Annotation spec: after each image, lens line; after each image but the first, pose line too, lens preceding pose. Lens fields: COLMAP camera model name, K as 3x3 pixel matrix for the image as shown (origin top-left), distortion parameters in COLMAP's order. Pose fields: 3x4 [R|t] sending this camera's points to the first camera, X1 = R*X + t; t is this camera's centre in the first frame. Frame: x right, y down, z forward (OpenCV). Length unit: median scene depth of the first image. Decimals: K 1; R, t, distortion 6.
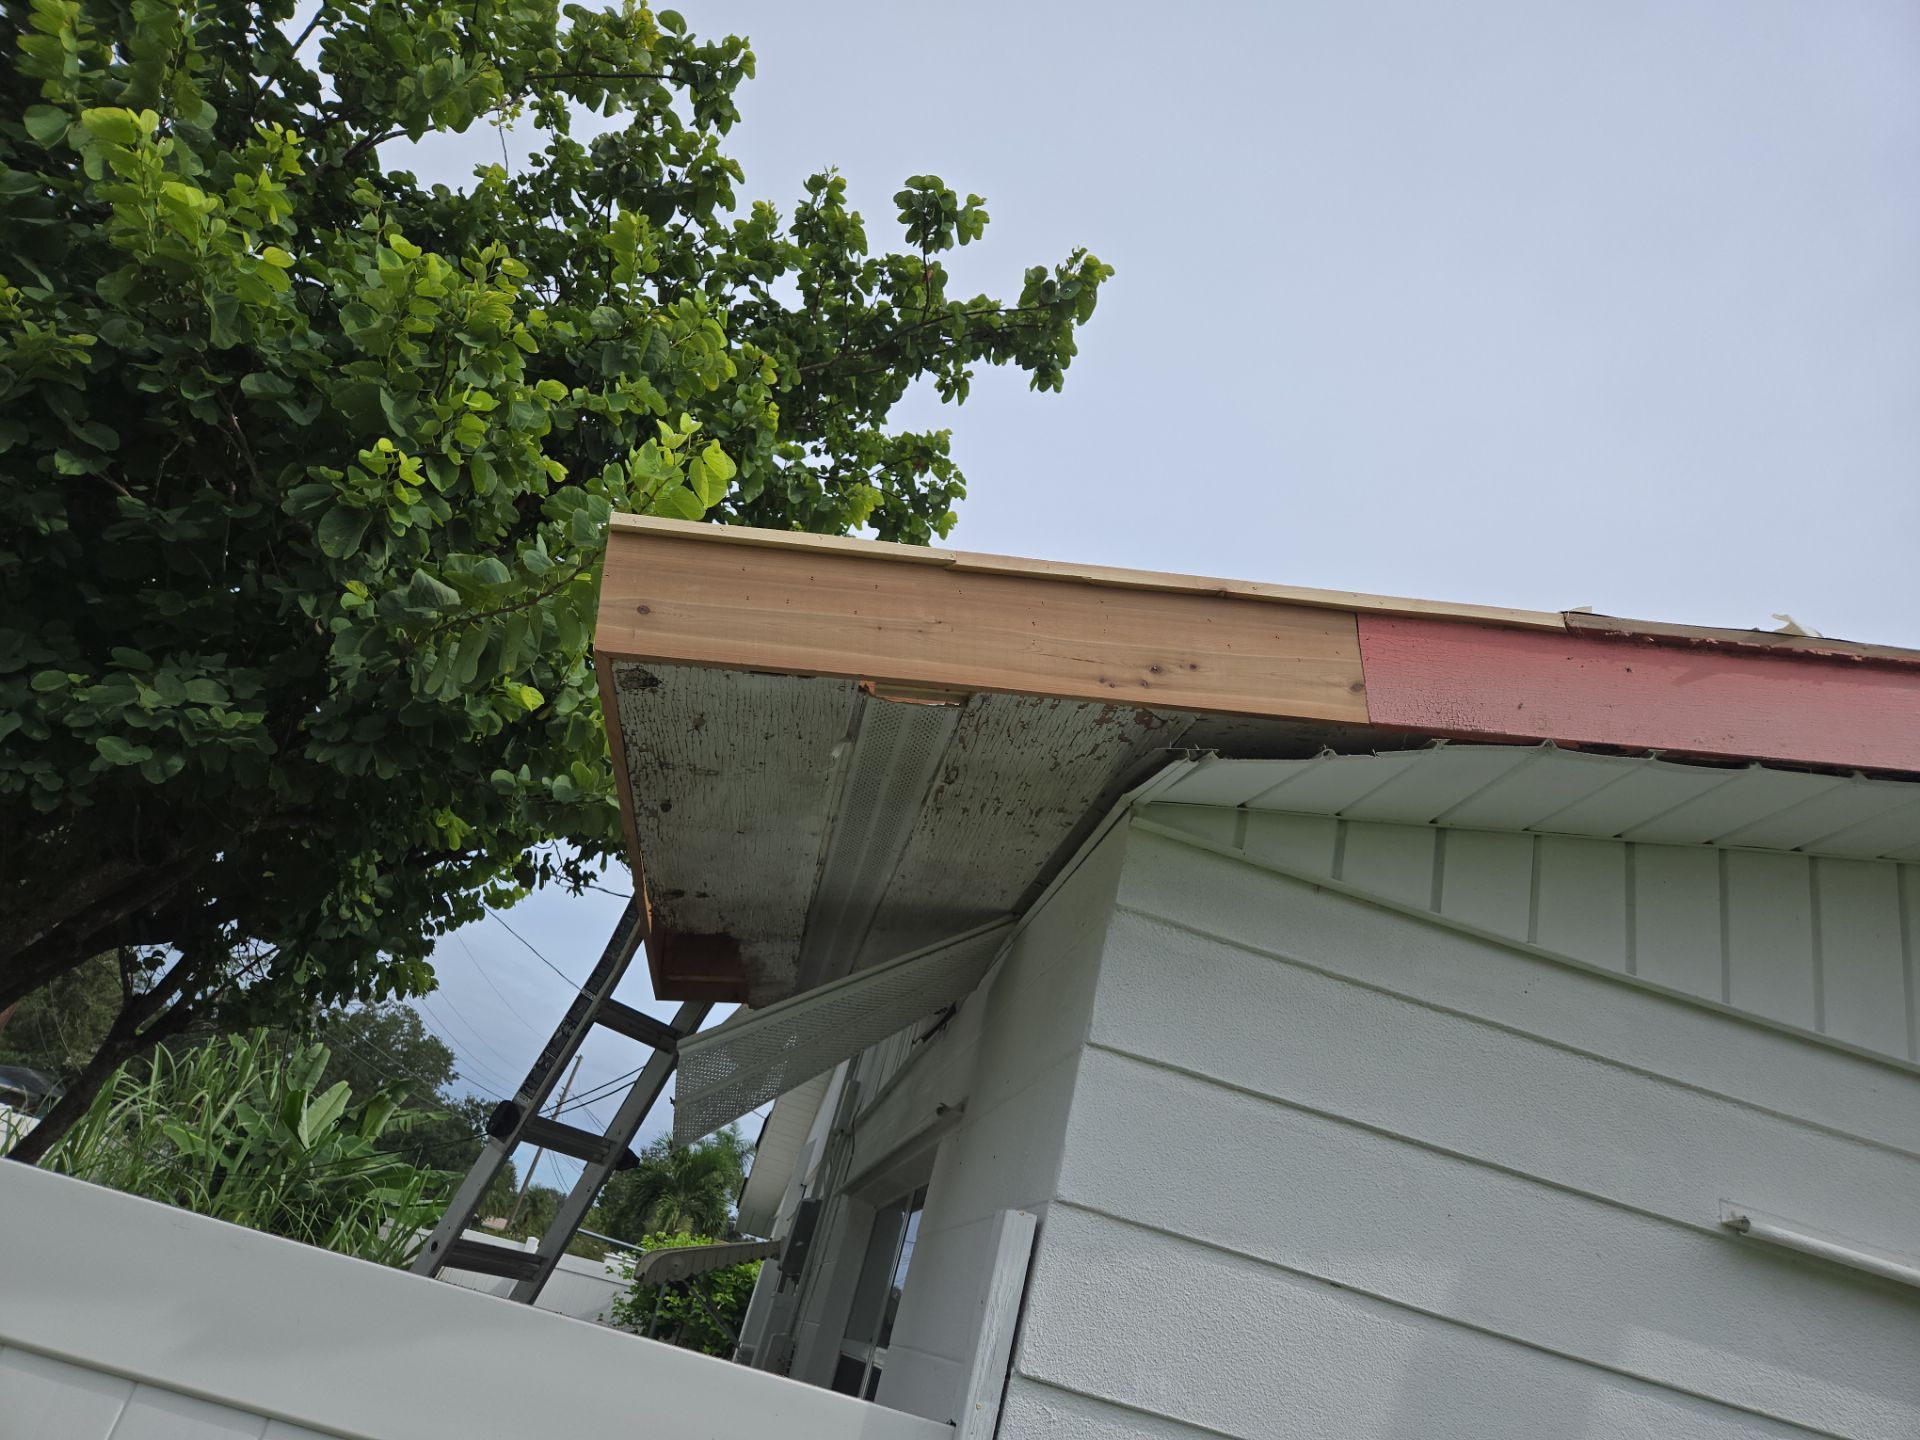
lens RADIAL K [[1268.1, 0, 960.0], [0, 1268.1, 720.0], [0, 0, 1]] dist [0.044831, -0.044860]
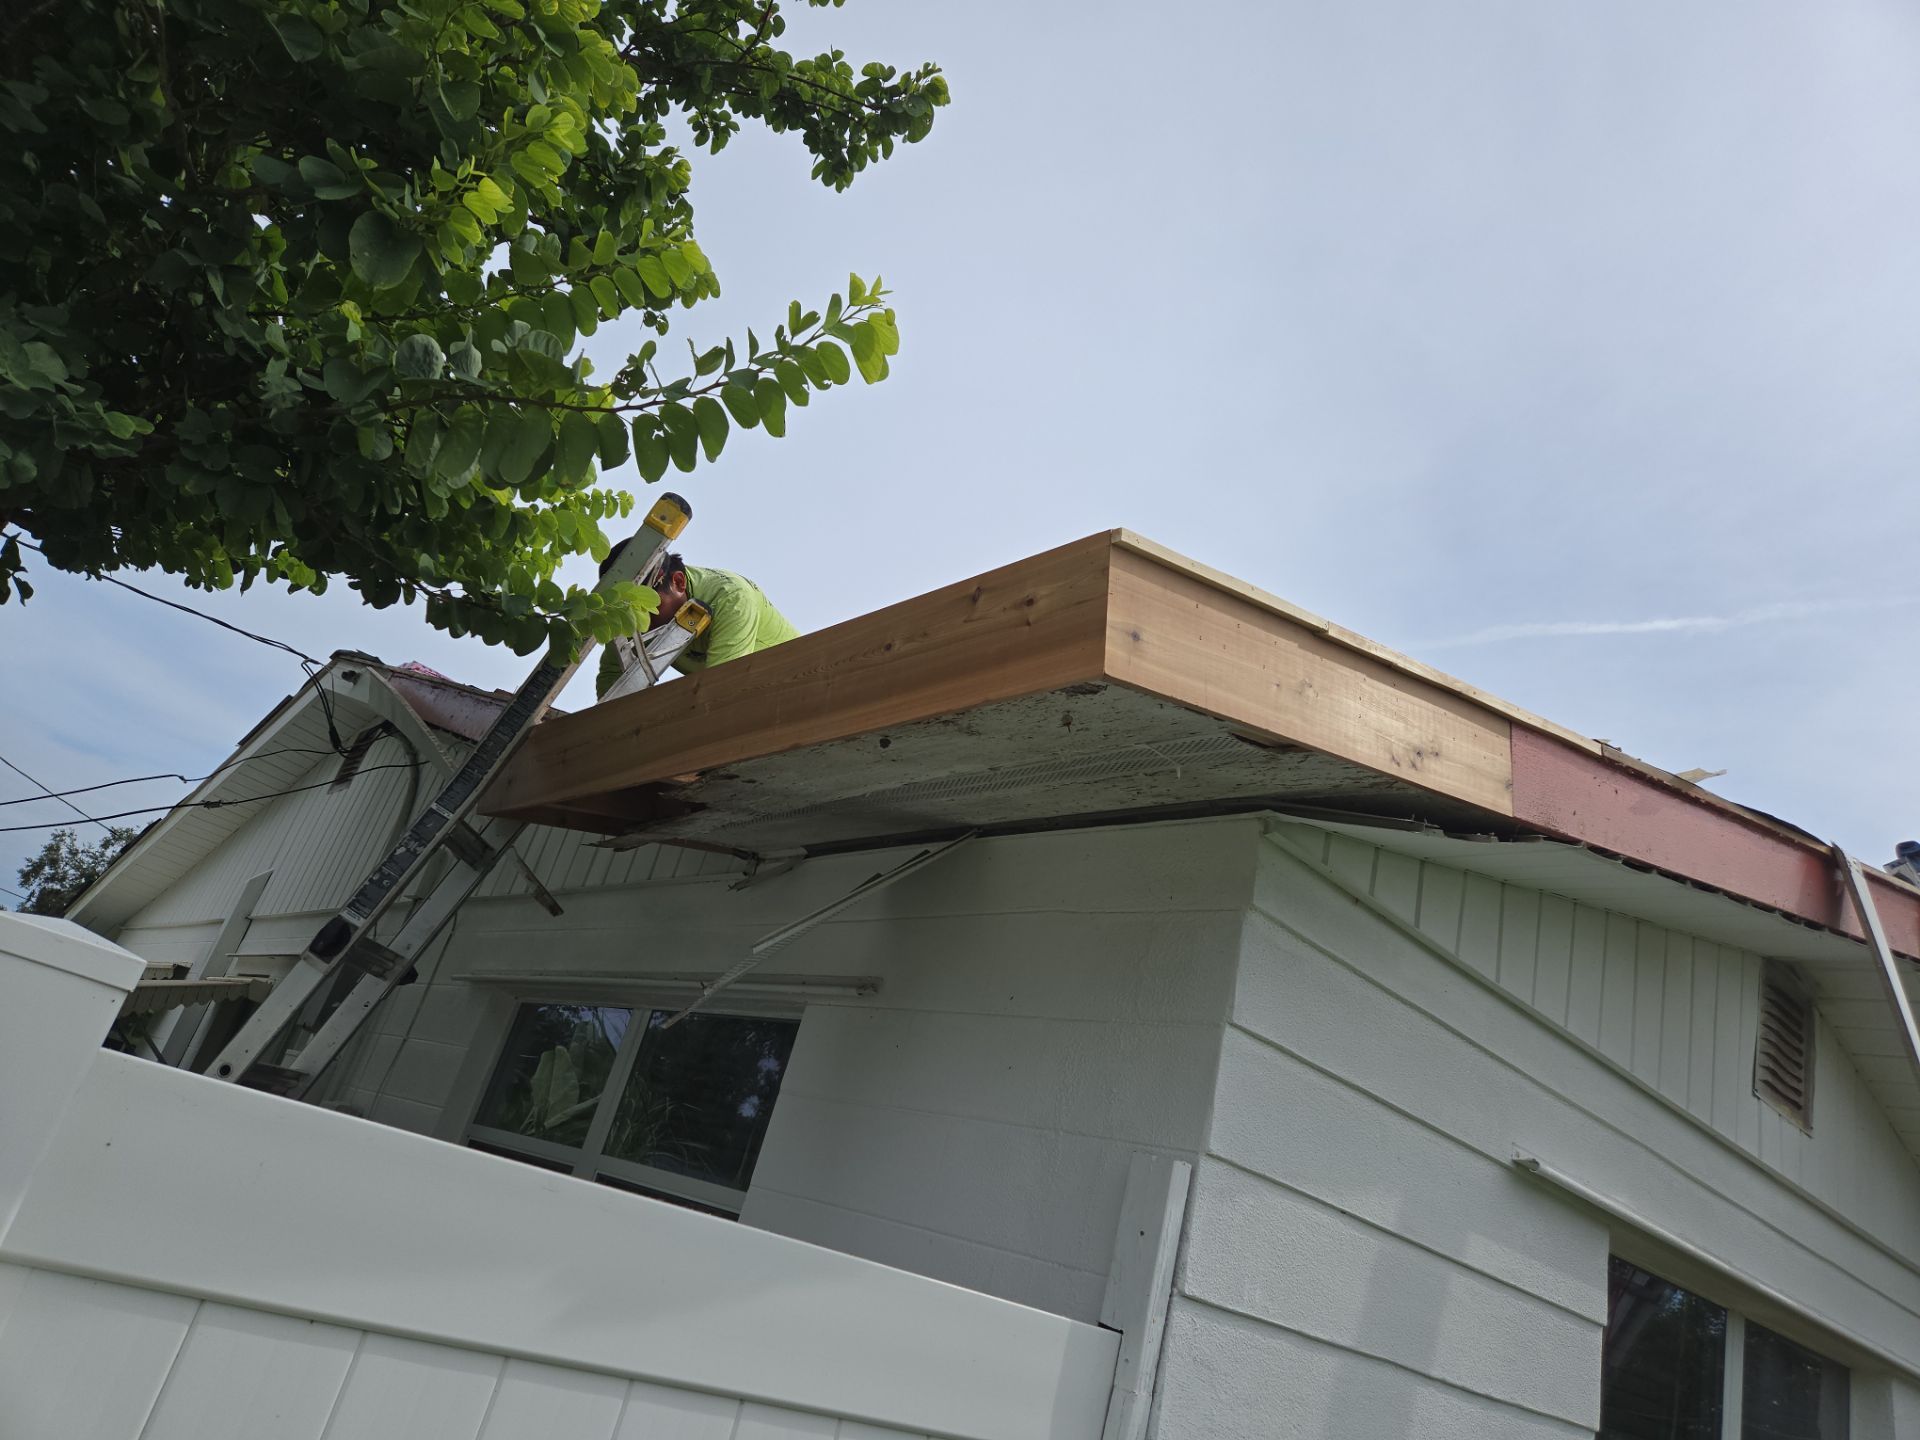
lens RADIAL K [[1277.1, 0, 960.0], [0, 1277.1, 720.0], [0, 0, 1]] dist [0.007233, 0.001109]
pose [[0.862855, 0.175882, 0.473863, -0.724452], [-0.266262, 0.955046, 0.130354, -0.102279], [-0.429634, -0.238648, 0.870897, 0.141030]]
